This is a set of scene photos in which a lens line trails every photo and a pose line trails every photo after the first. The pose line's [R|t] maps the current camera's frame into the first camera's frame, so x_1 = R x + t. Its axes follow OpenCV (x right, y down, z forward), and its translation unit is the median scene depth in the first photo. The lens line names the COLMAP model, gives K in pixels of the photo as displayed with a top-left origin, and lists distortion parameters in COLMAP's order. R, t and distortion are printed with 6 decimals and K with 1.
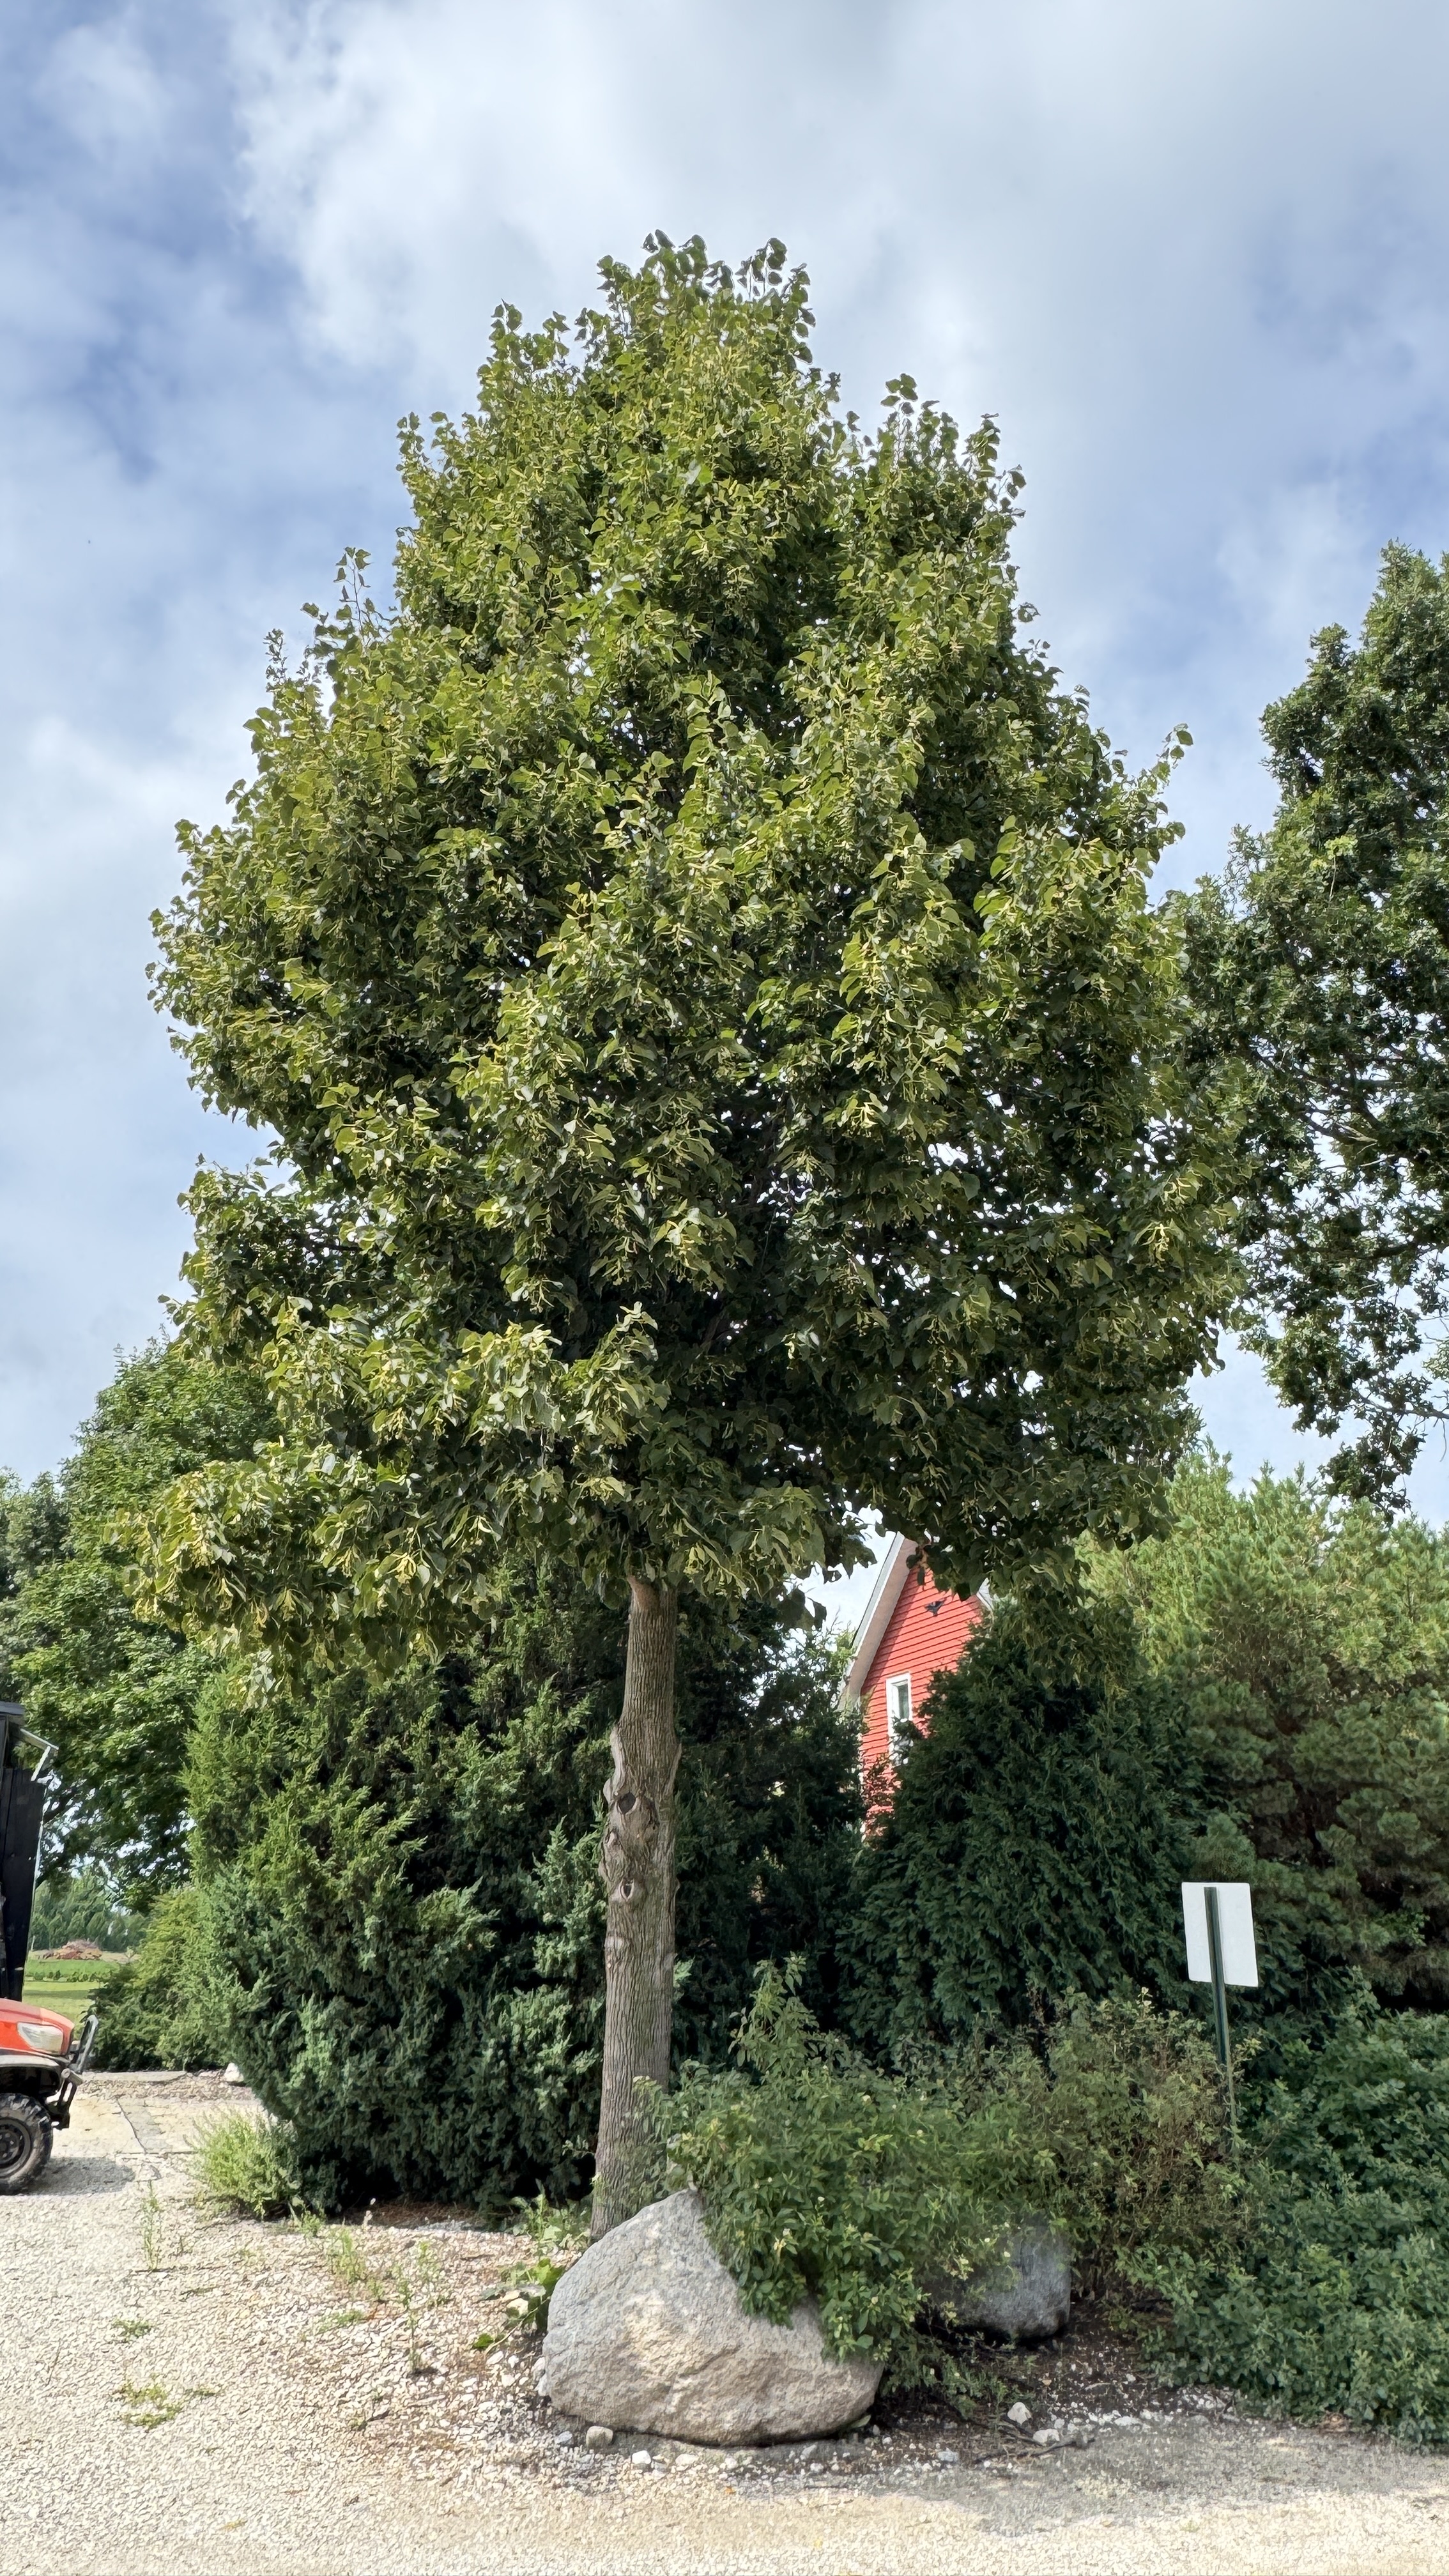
lens RADIAL K [[1753.1, 0, 724.5], [0, 1753.1, 1288.0], [0, 0, 1]] dist [0.022507, -0.078480]
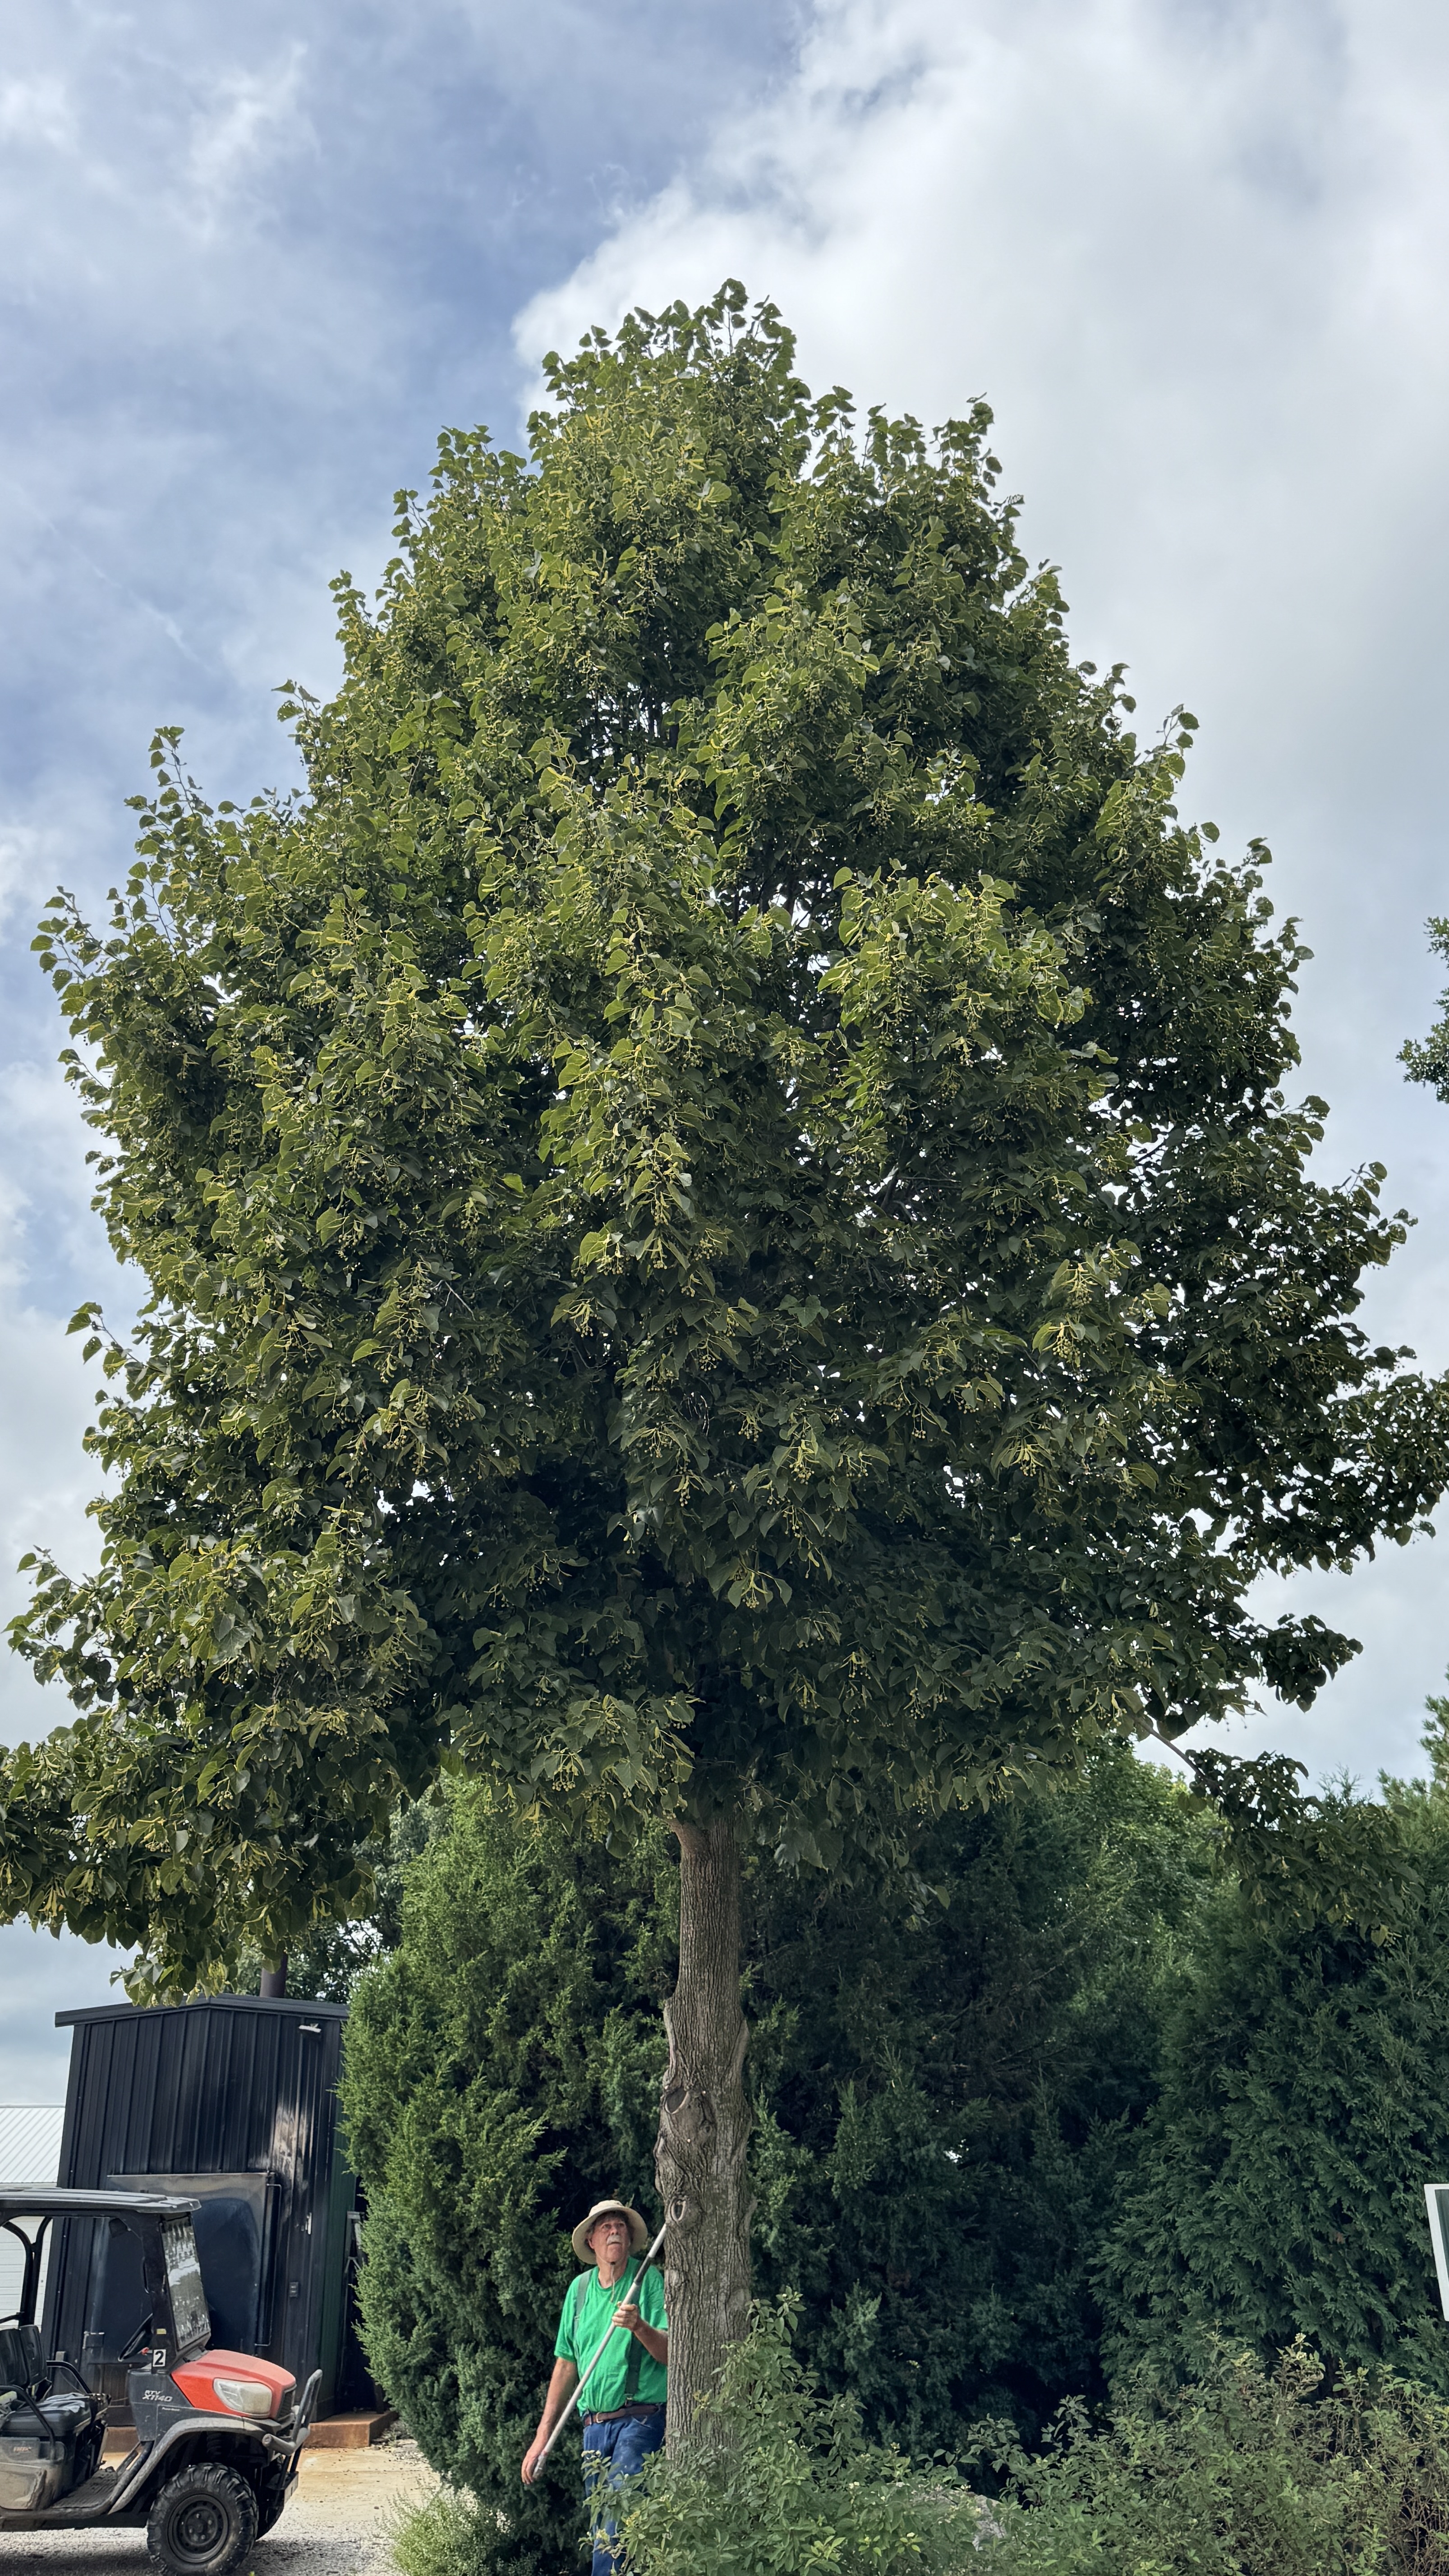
lens RADIAL K [[2003.8, 0, 724.5], [0, 2003.8, 1288.0], [0, 0, 1]] dist [0.076631, -0.128238]
pose [[0.951029, -0.144862, -0.273055, 0.235150], [0.117773, 0.986567, -0.113206, 0.022182], [0.285786, 0.075504, 0.955314, 0.055675]]
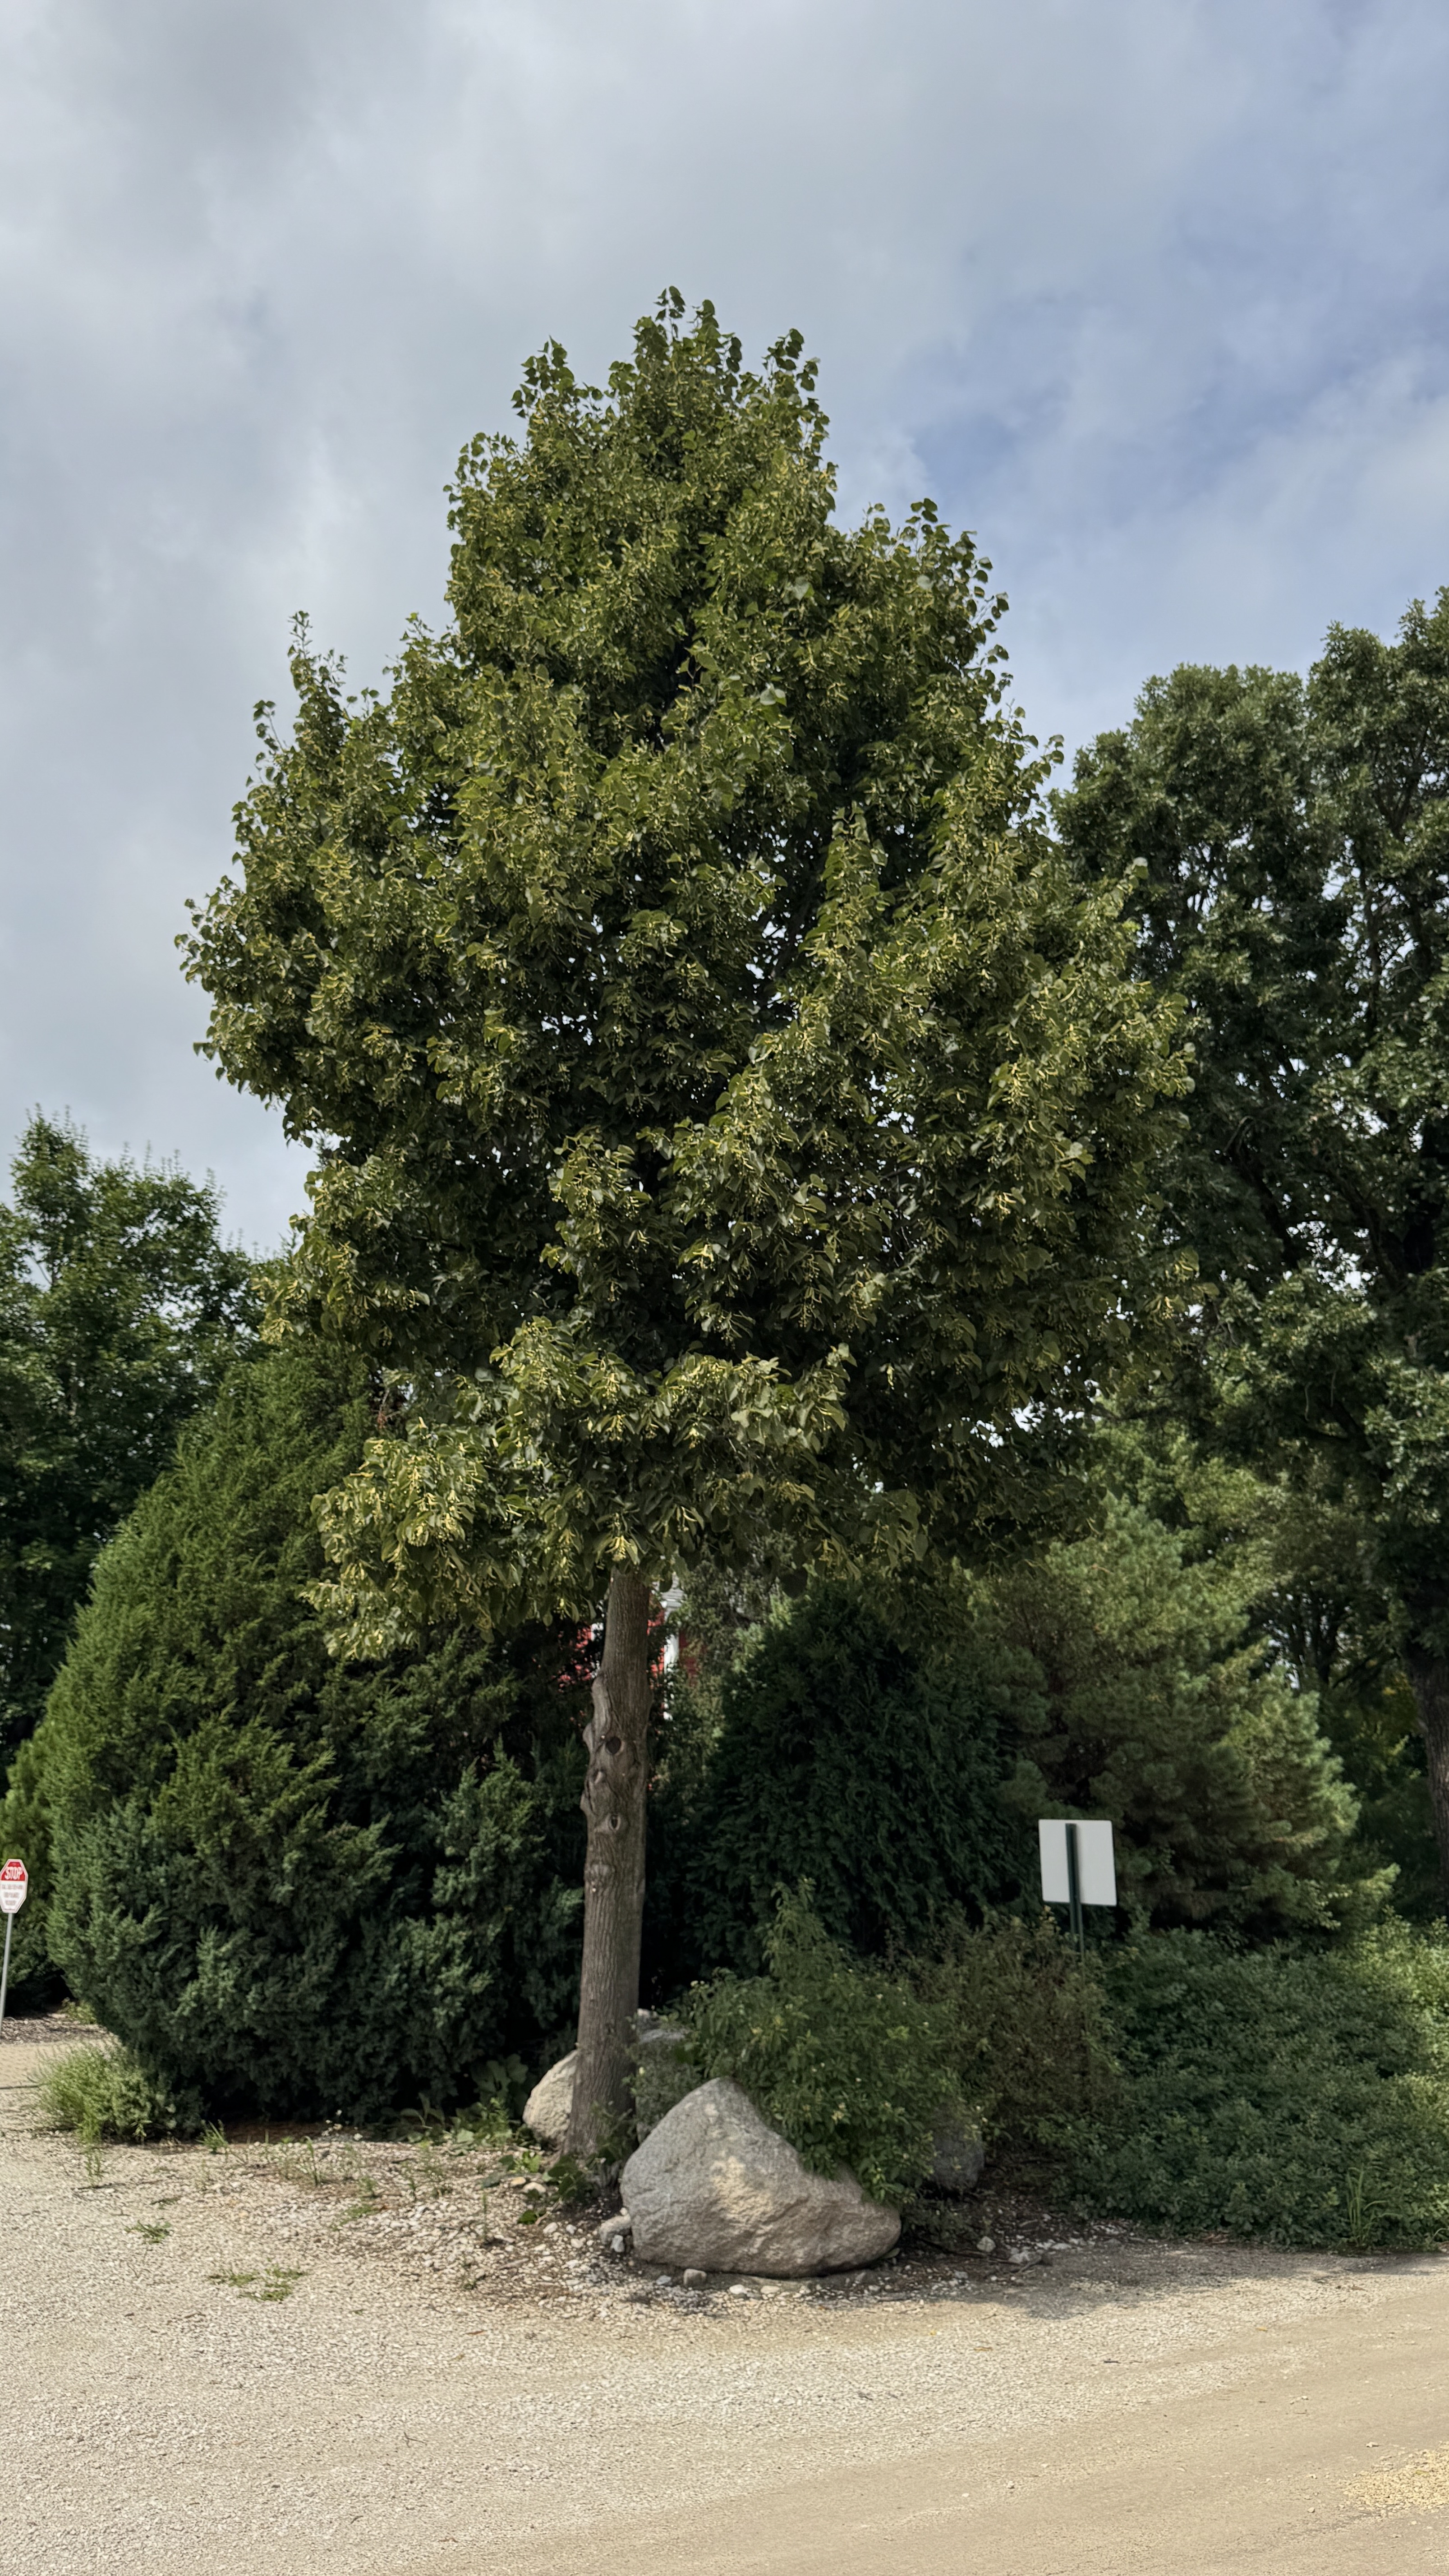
lens RADIAL K [[1779.0, 0, 724.5], [0, 1779.0, 1288.0], [0, 0, 1]] dist [0.184297, -0.418302]
pose [[0.961382, 0.079710, 0.263421, -0.263234], [-0.089632, 0.995640, 0.025844, -0.031674], [-0.260212, -0.048457, 0.964335, -0.104703]]
